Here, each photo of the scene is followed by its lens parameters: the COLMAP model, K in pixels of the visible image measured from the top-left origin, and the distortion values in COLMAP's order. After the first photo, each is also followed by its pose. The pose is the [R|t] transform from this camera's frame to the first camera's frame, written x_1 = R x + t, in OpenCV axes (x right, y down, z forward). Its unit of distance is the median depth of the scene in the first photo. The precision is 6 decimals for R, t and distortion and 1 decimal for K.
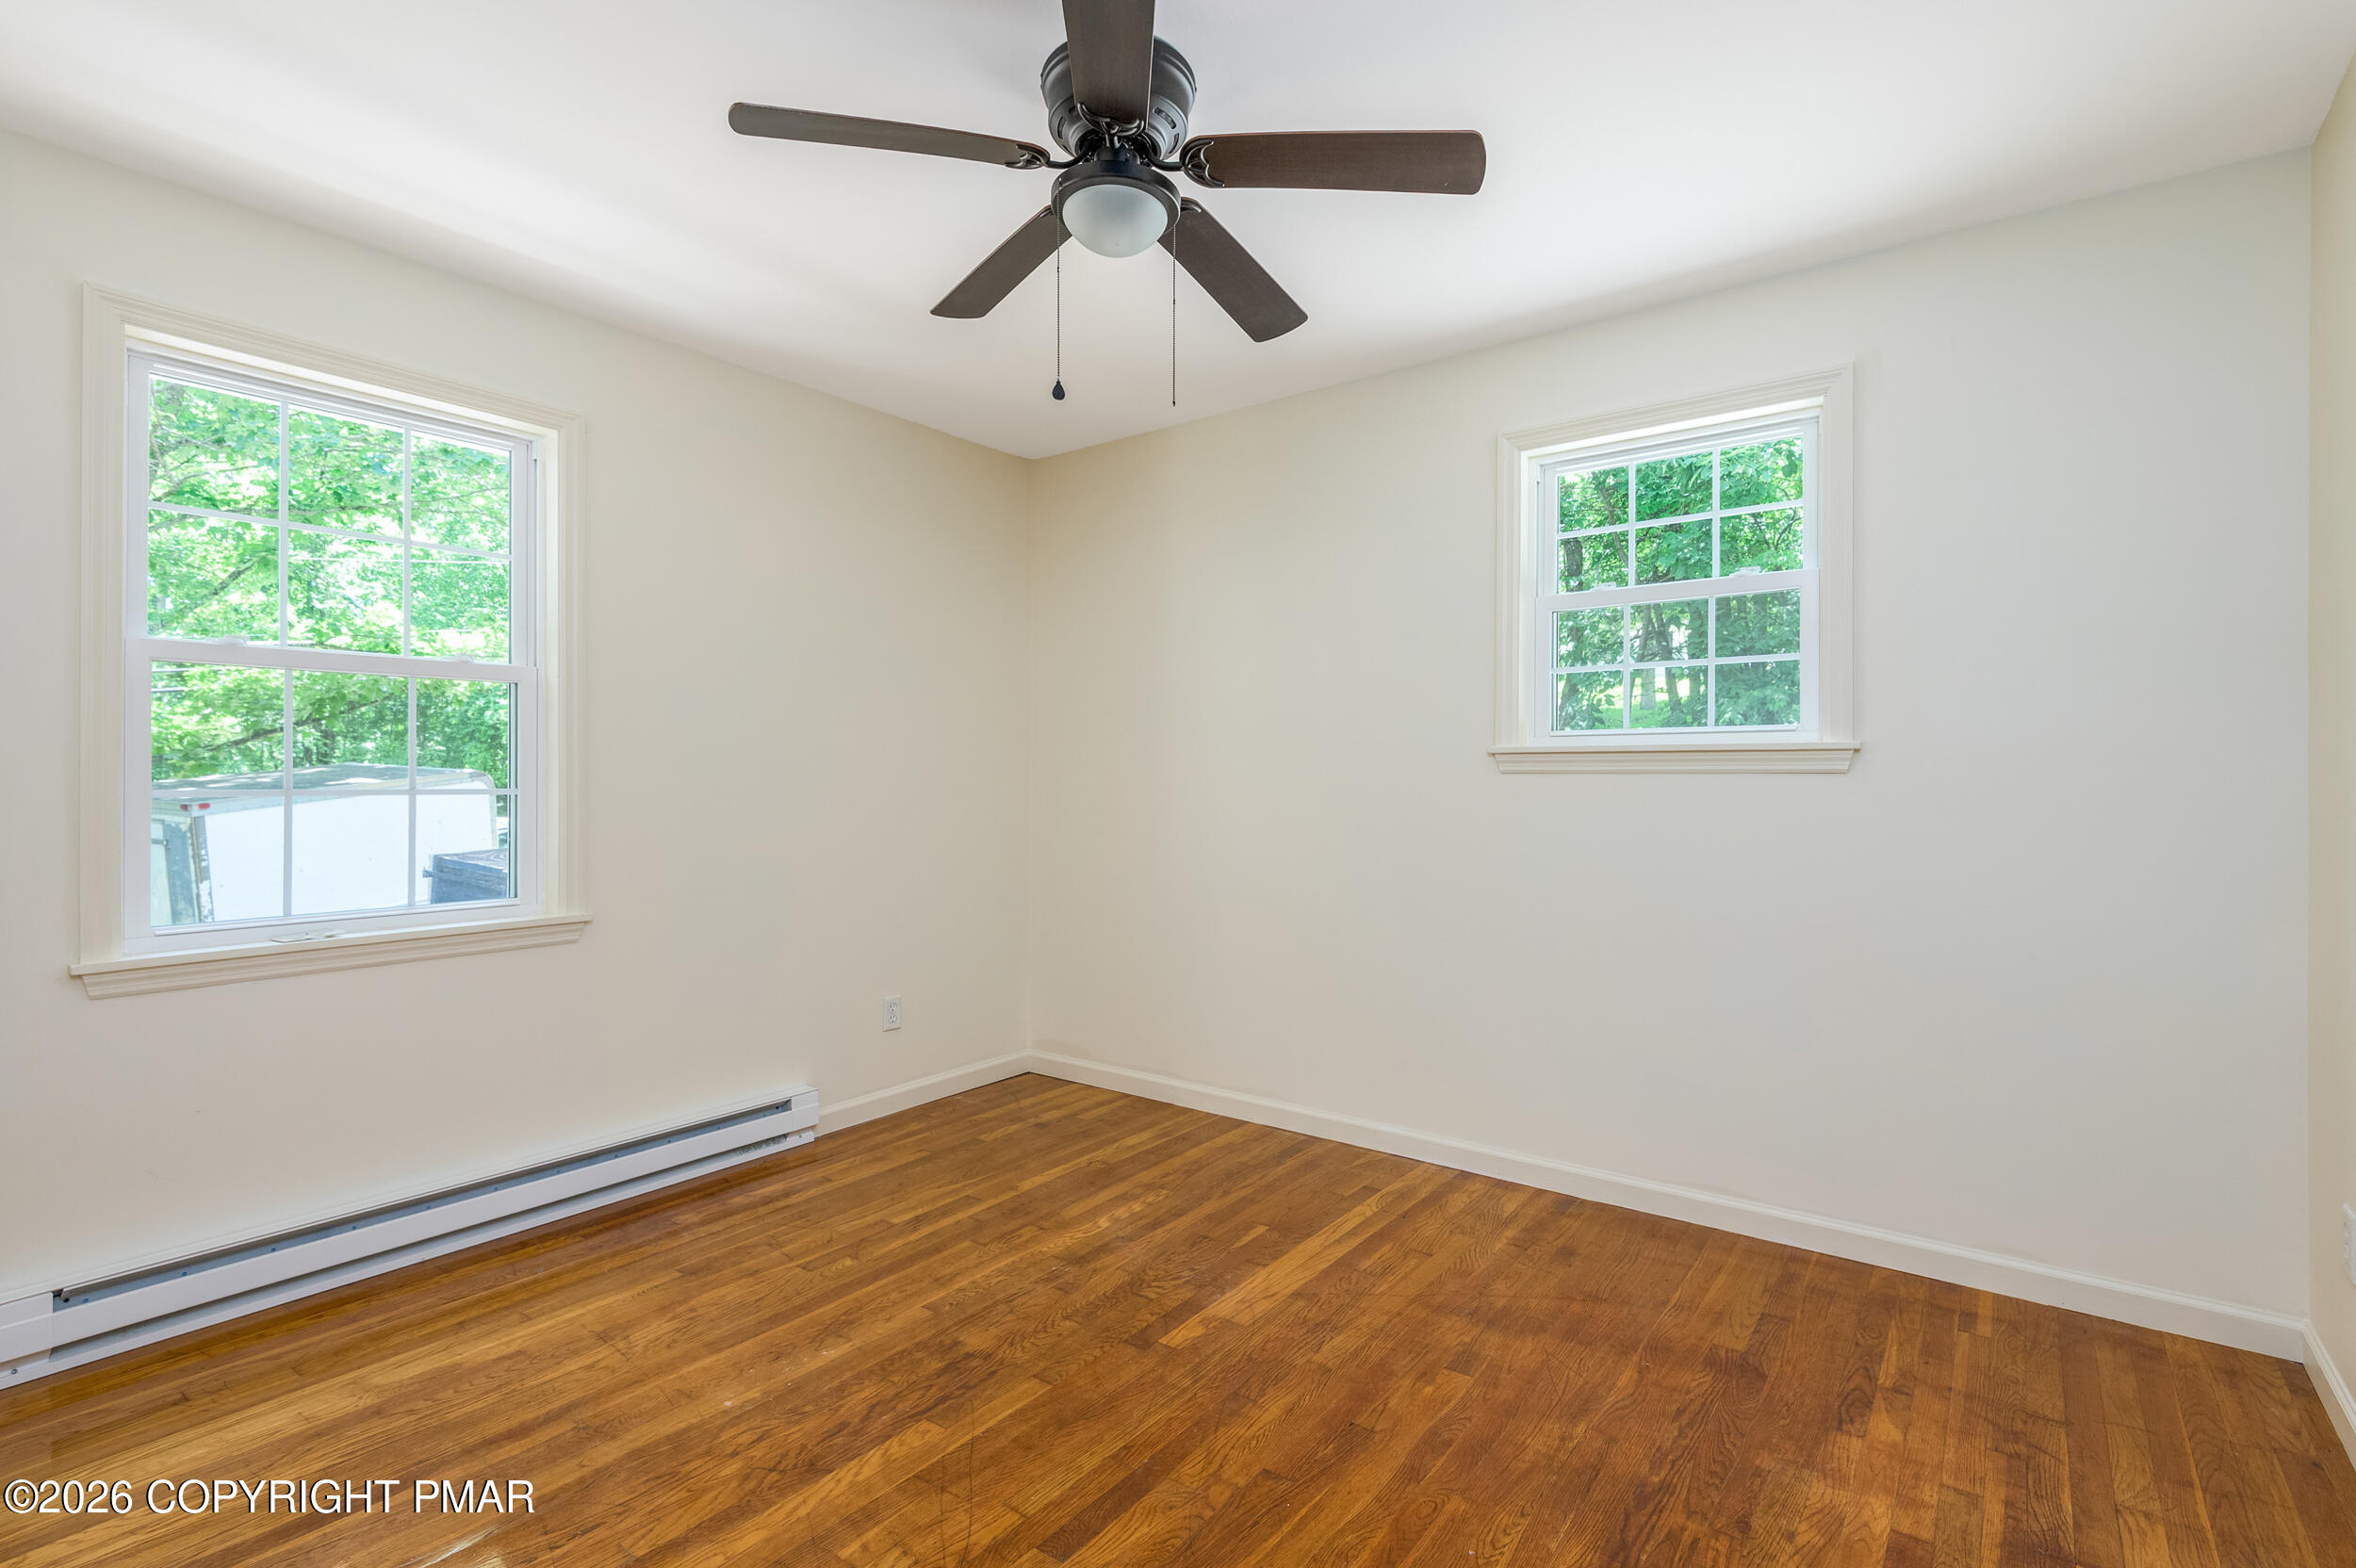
lens RADIAL K [[1102.4, 0, 1189.1], [0, 1102.4, 769.3], [0, 0, 1]] dist [0.011233, -0.000051]
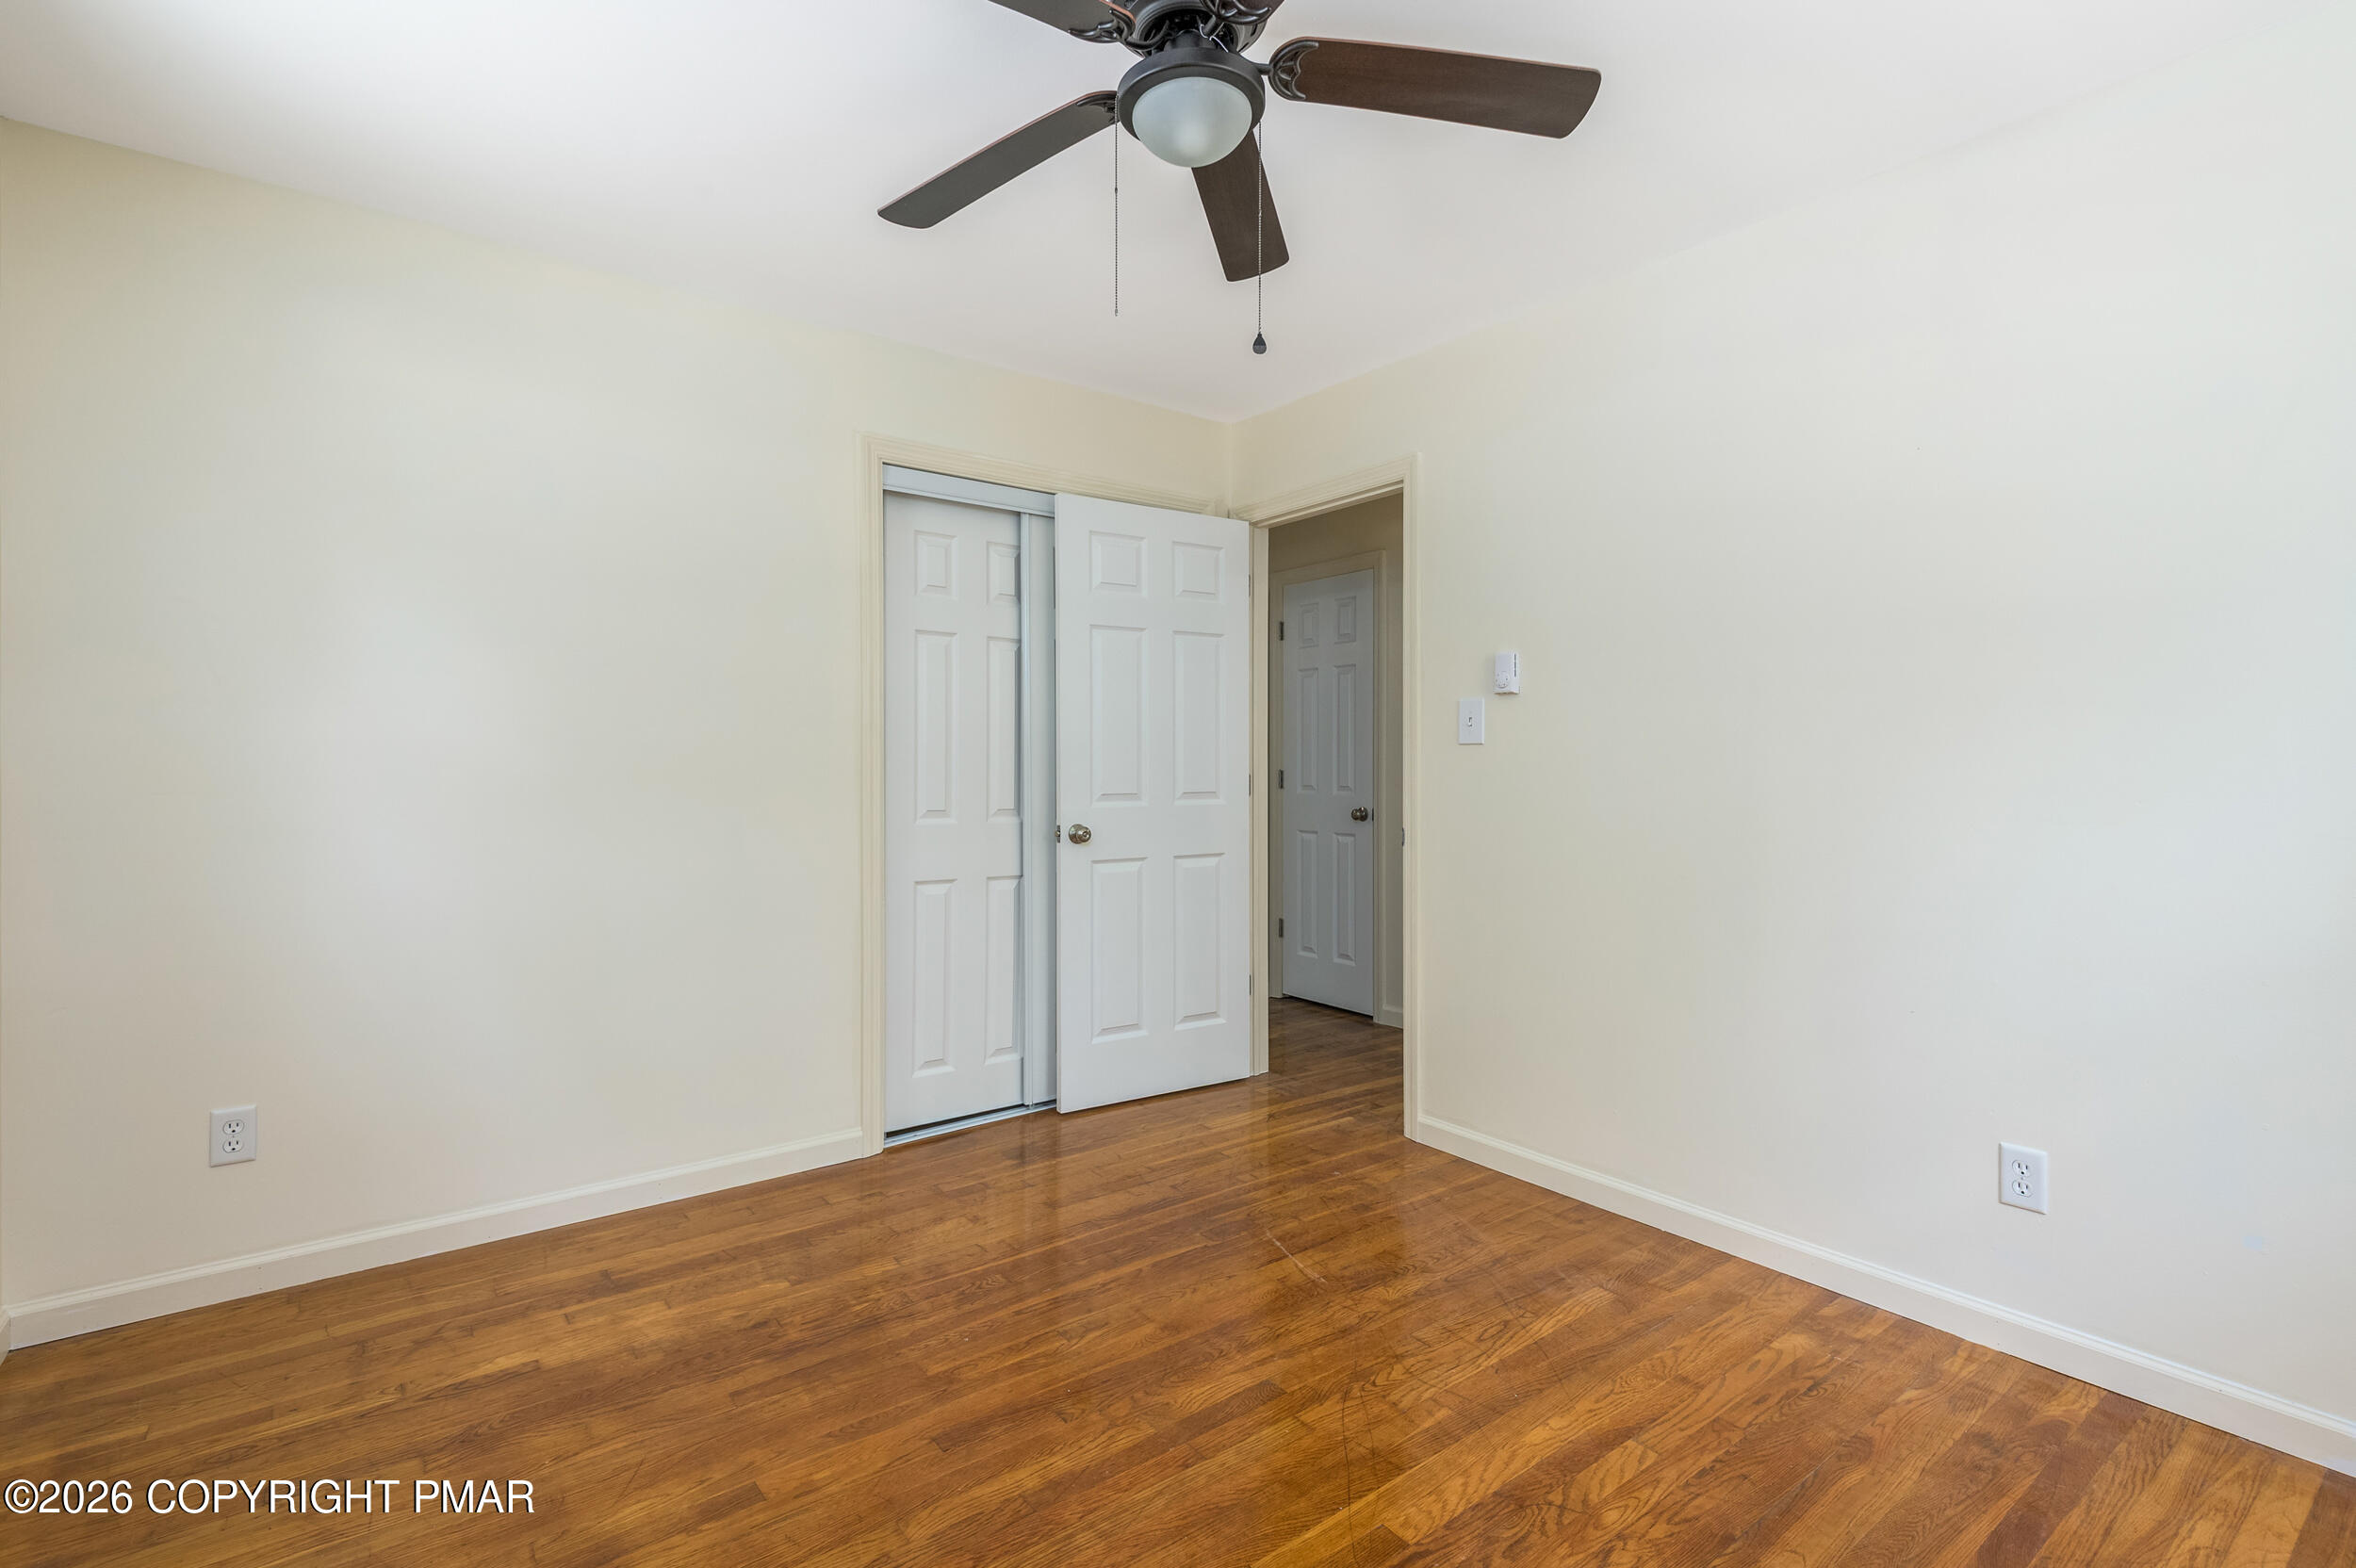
lens RADIAL K [[1102.4, 0, 1189.1], [0, 1102.4, 769.3], [0, 0, 1]] dist [0.011233, -0.000051]
pose [[-0.963144, -0.002872, 0.268970, -0.319712], [-0.003265, 0.999994, -0.001014, 0.017332], [-0.268966, -0.001854, -0.963148, 1.956543]]
